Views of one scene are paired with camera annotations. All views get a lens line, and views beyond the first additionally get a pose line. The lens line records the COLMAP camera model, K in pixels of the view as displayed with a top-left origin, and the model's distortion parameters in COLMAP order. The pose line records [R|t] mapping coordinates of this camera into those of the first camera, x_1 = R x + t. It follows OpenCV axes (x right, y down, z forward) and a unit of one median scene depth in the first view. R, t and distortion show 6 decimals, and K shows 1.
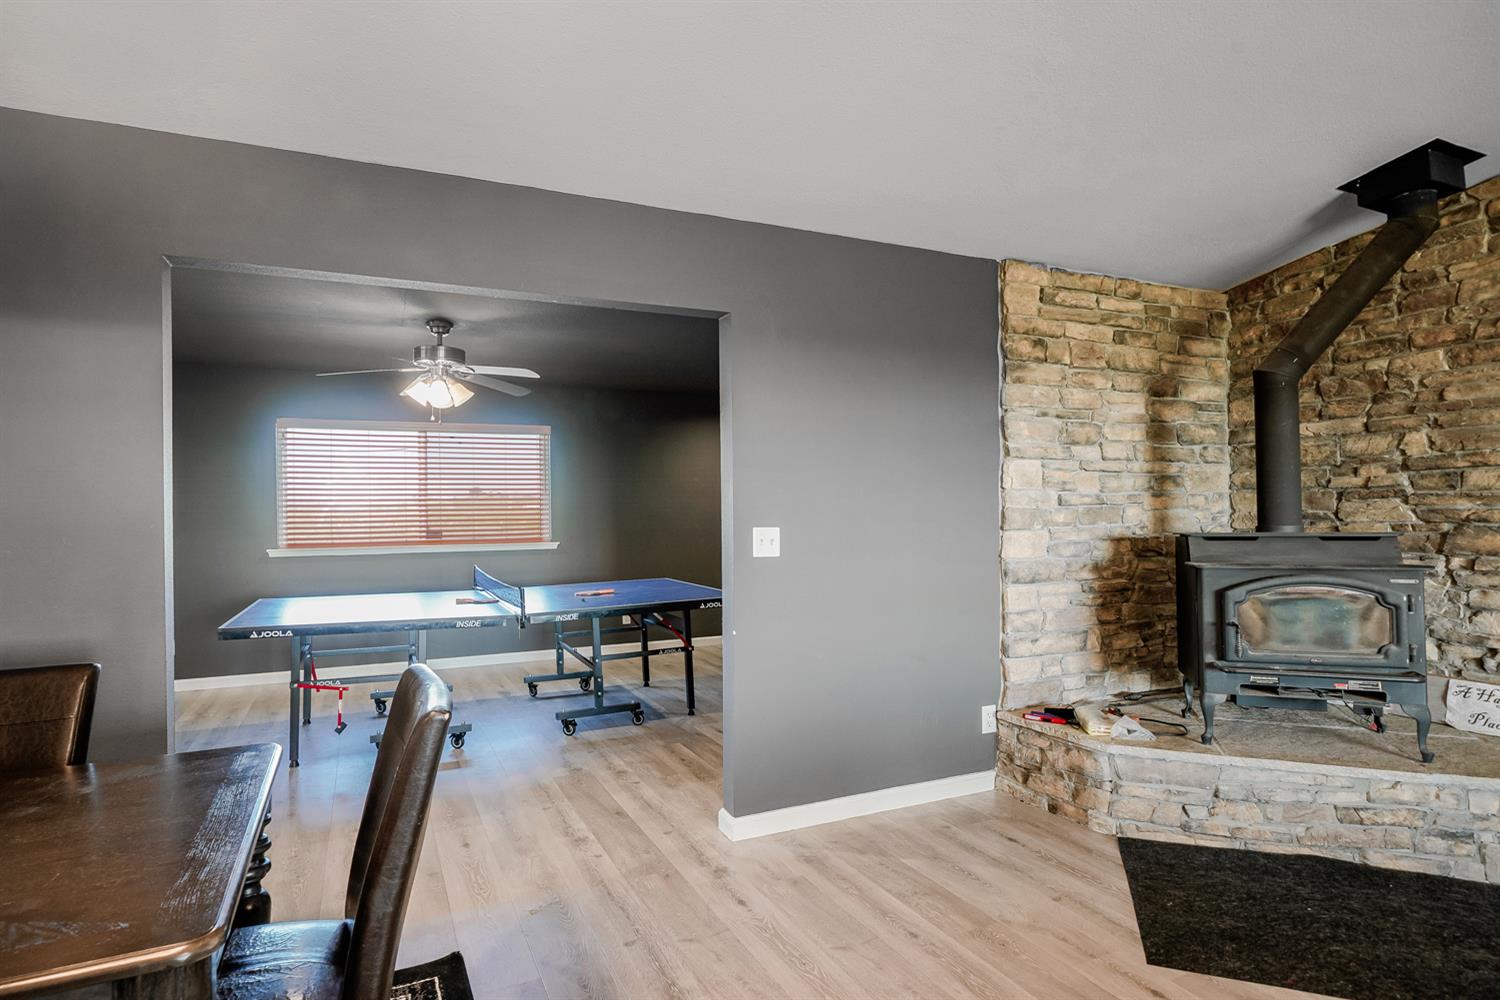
lens RADIAL K [[815.3, 0, 743.6], [0, 815.3, 528.3], [0, 0, 1]] dist [0.000517, 0.000156]
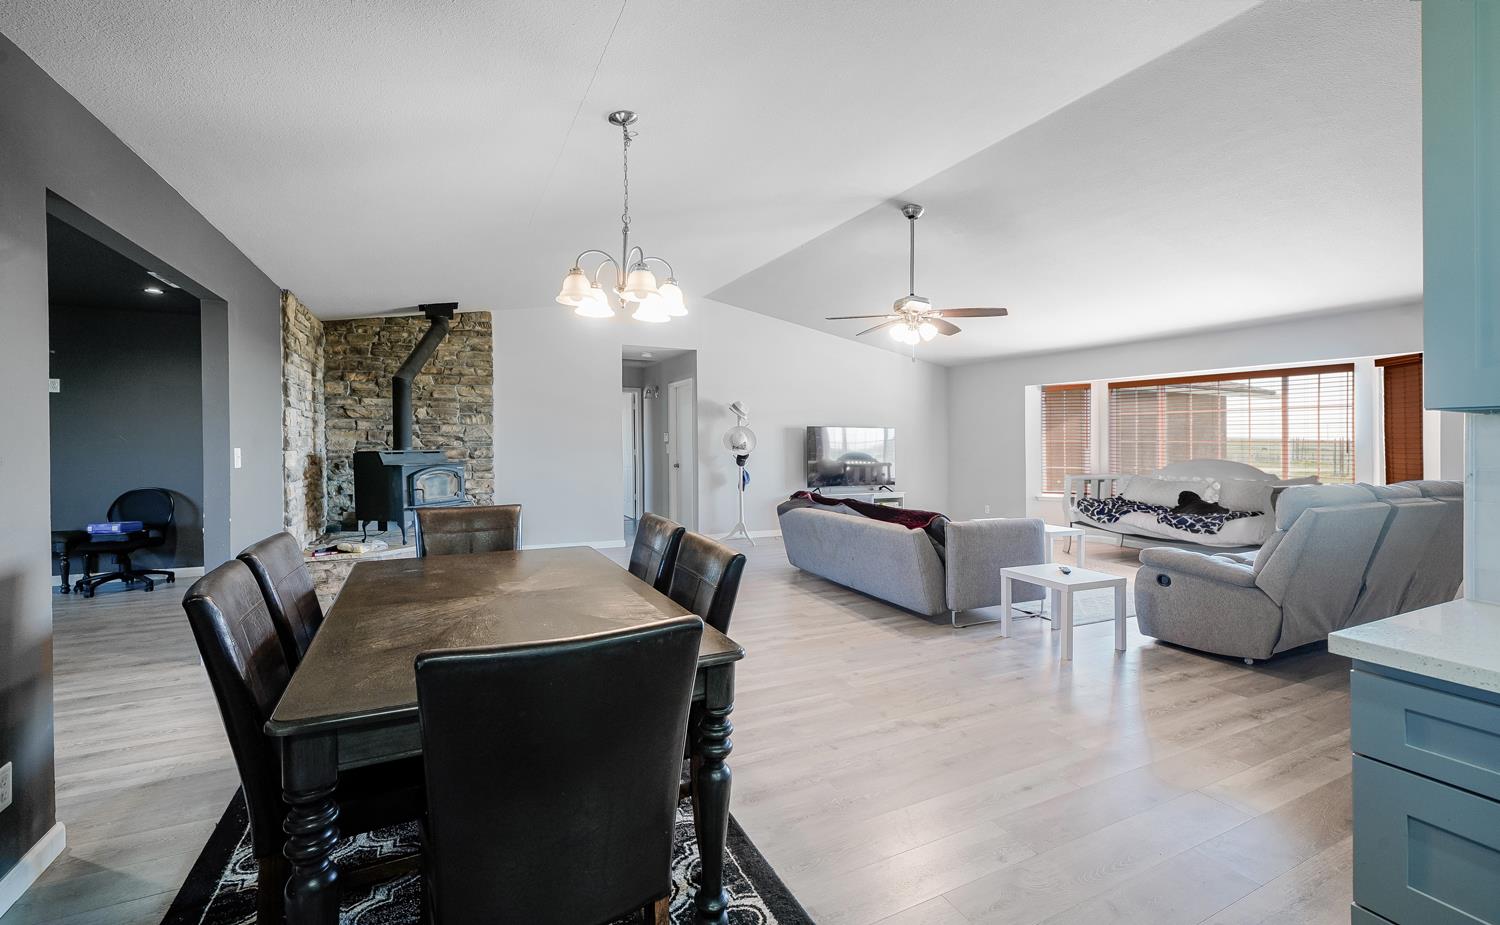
lens RADIAL K [[629.1, 0, 749.1], [0, 629.1, 451.0], [0, 0, 1]] dist [0.022624, 0.000176]
pose [[-0.020665, -0.007024, 0.999762, -1.053376], [0.013798, 0.999878, 0.007310, 0.007144], [-0.999691, 0.013945, -0.020565, 0.080445]]
